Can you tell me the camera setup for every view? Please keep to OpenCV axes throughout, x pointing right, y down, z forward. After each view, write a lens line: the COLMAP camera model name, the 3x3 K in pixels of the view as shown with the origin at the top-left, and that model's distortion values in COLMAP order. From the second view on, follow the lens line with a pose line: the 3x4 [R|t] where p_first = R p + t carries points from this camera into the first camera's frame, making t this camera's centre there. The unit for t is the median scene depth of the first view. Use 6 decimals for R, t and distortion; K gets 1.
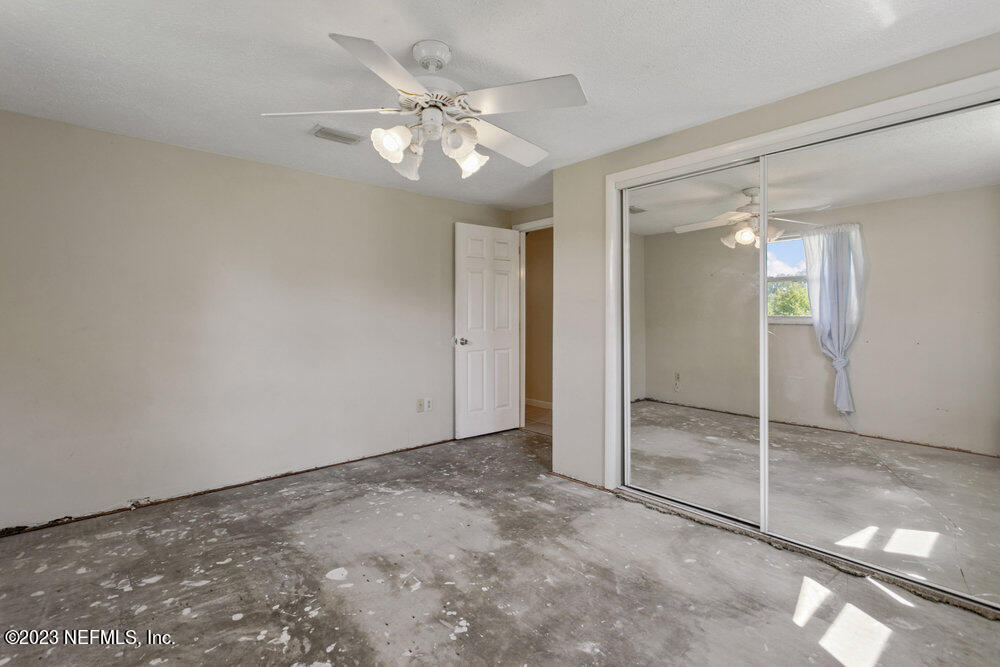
lens RADIAL K [[477.5, 0, 491.8], [0, 477.5, 332.6], [0, 0, 1]] dist [0.000135, 0.000139]
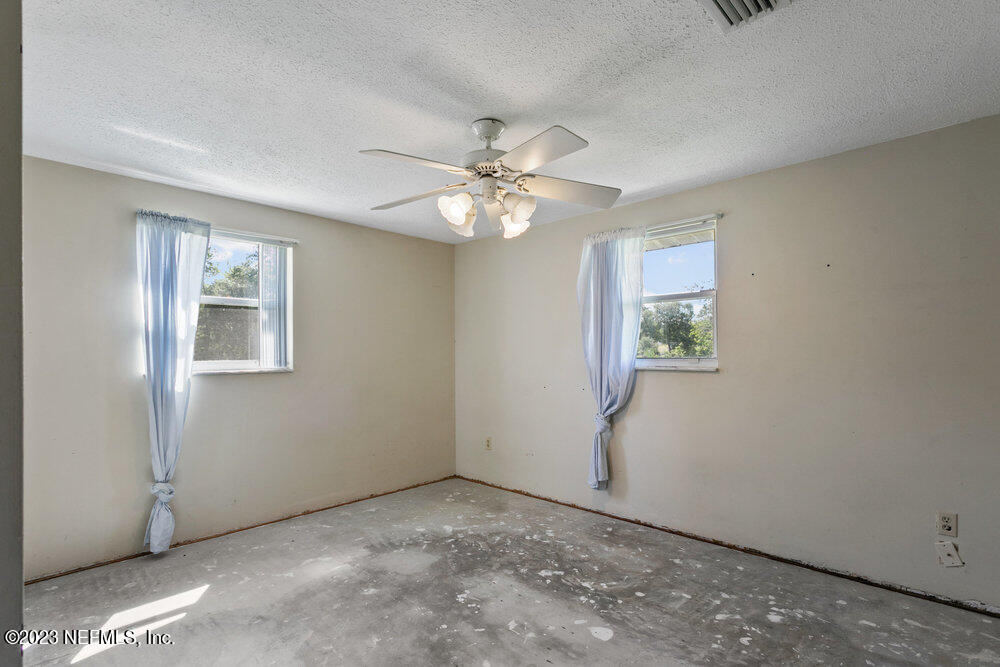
lens RADIAL K [[477.5, 0, 491.8], [0, 477.5, 332.6], [0, 0, 1]] dist [0.000135, 0.000139]
pose [[-0.996005, 0.002221, -0.089272, -0.026764], [0.002664, 0.999985, -0.004846, -0.087892], [0.089260, -0.005065, -0.995995, 2.073446]]
